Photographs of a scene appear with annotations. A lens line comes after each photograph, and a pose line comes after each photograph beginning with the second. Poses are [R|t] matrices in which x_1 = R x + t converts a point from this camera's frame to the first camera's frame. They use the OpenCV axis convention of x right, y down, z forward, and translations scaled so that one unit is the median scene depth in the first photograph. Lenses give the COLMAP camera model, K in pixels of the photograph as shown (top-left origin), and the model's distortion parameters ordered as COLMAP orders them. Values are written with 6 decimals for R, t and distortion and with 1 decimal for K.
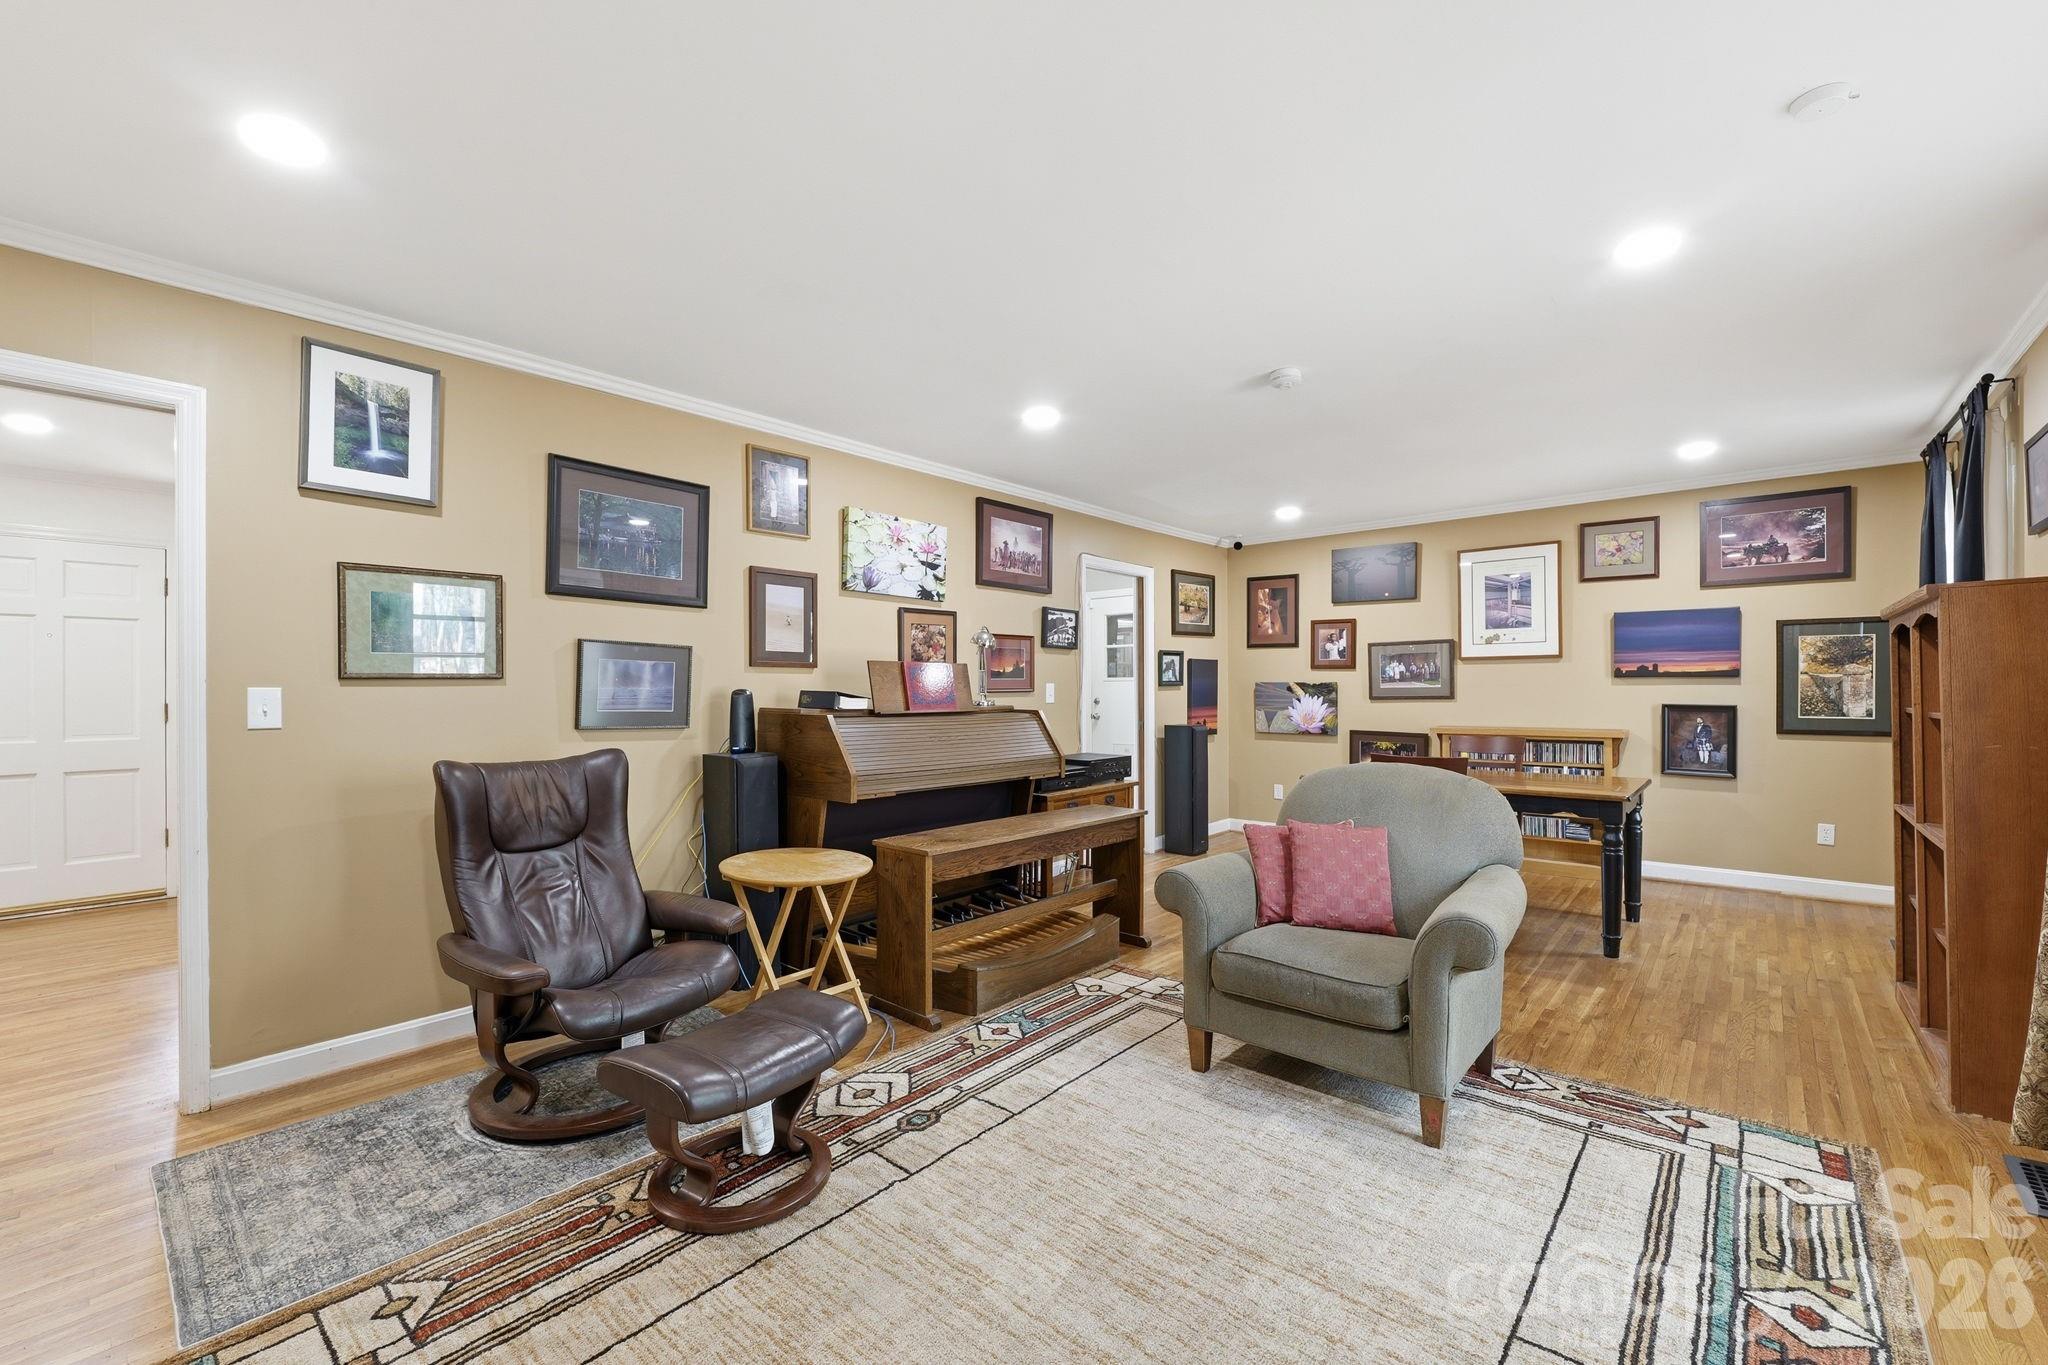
lens RADIAL K [[843.9, 0, 1025.9], [0, 843.9, 686.0], [0, 0, 1]] dist [-0.012041, 0.001088]
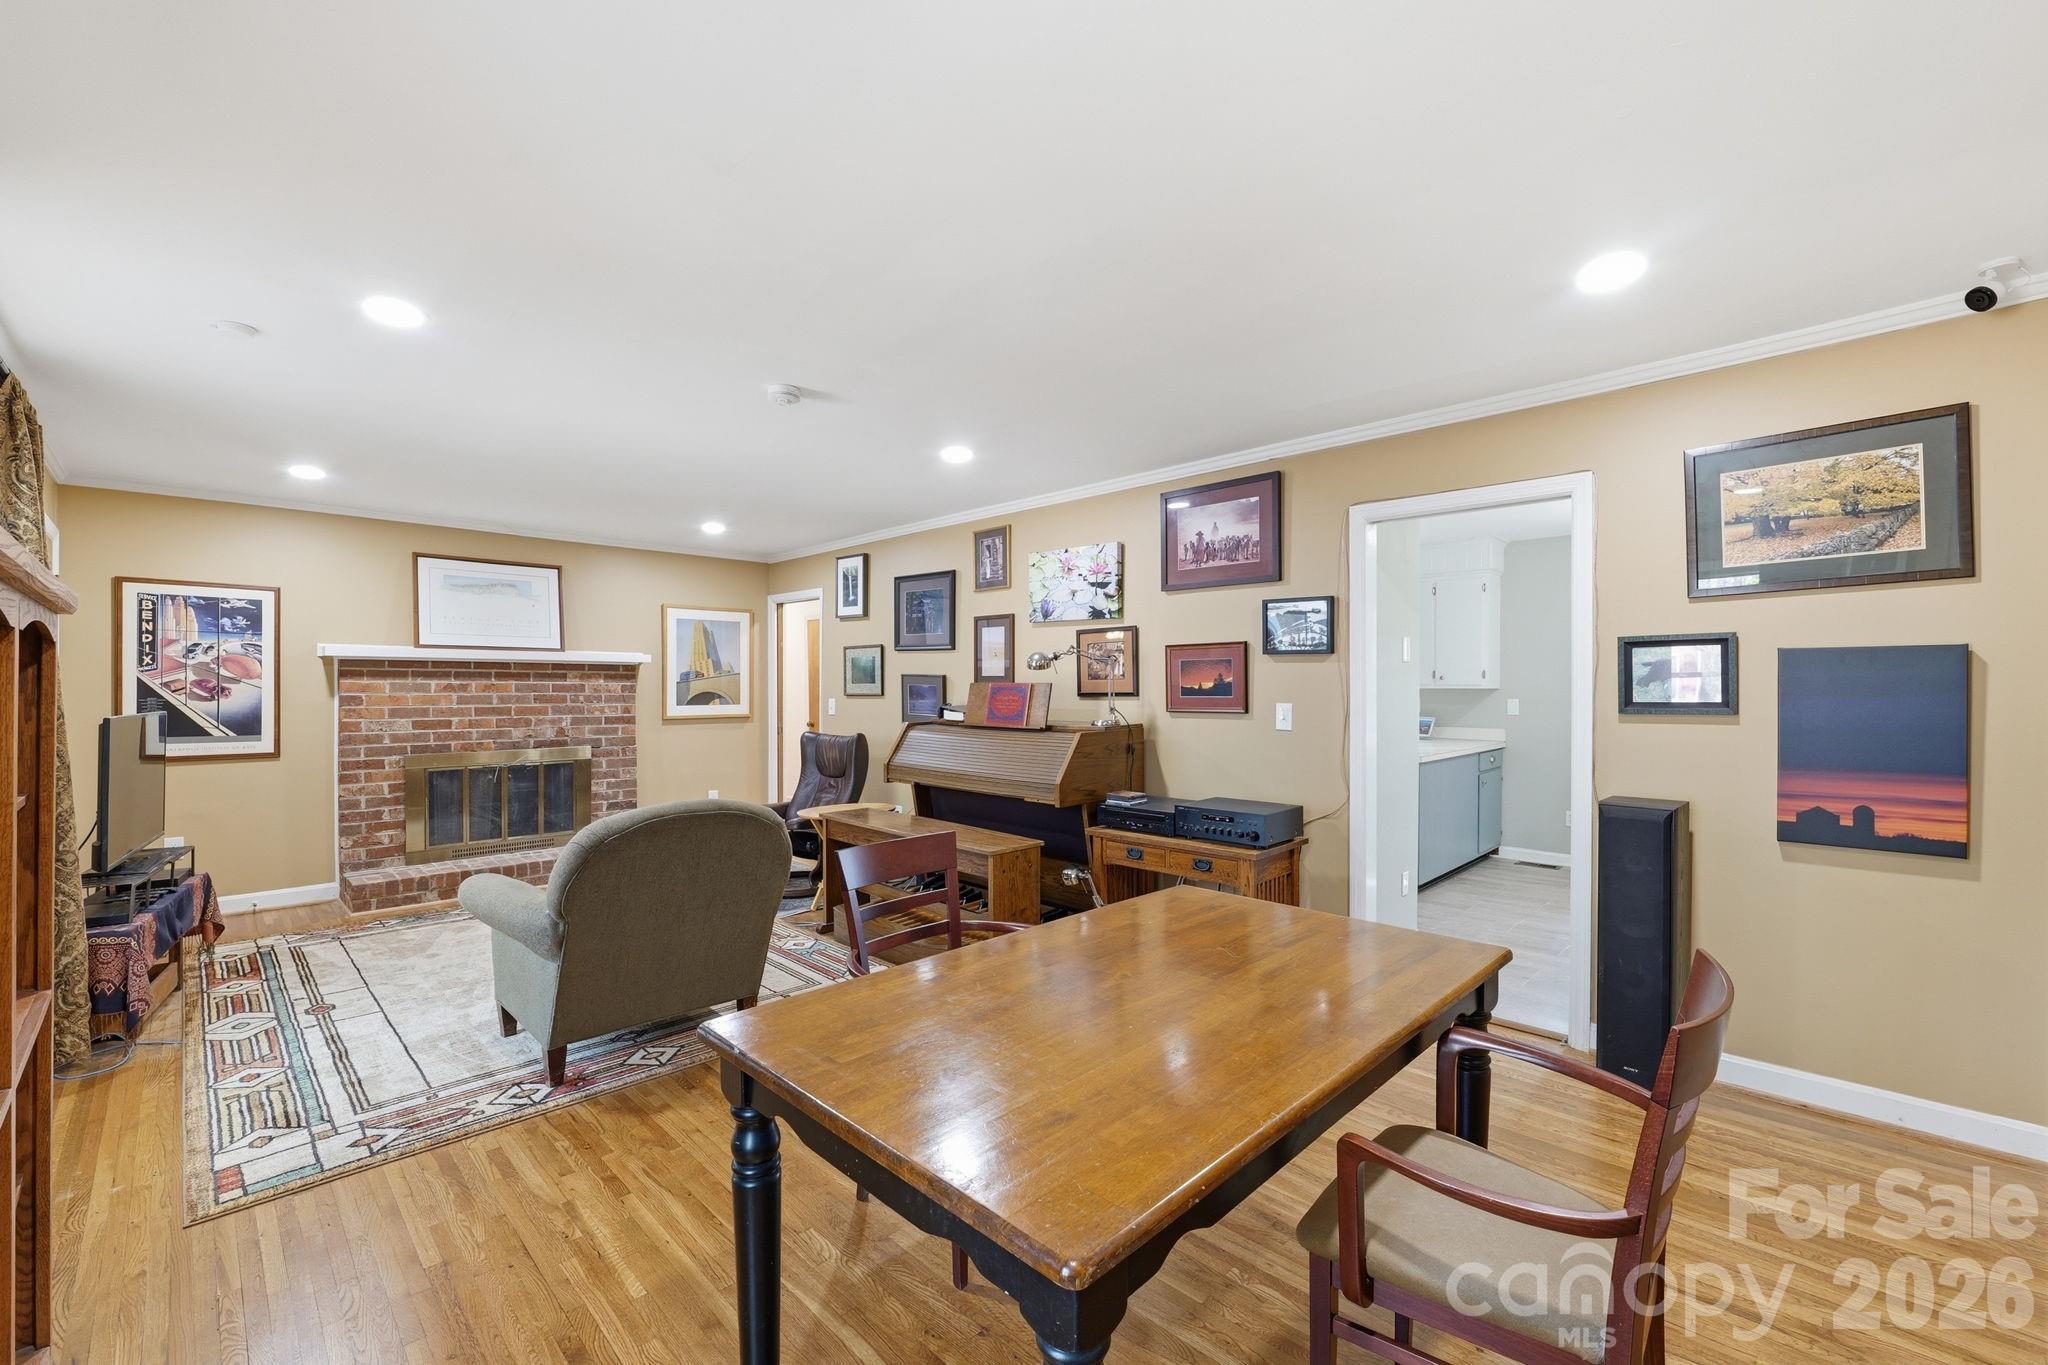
lens RADIAL K [[843.9, 0, 1012.5], [0, 843.9, 688.6], [0, 0, 1]] dist [-0.012041, 0.001088]
pose [[-0.074004, 0.009536, -0.997212, 0.924330], [0.005258, 0.999944, 0.009172, -0.028091], [0.997244, -0.004564, -0.074050, 0.984281]]
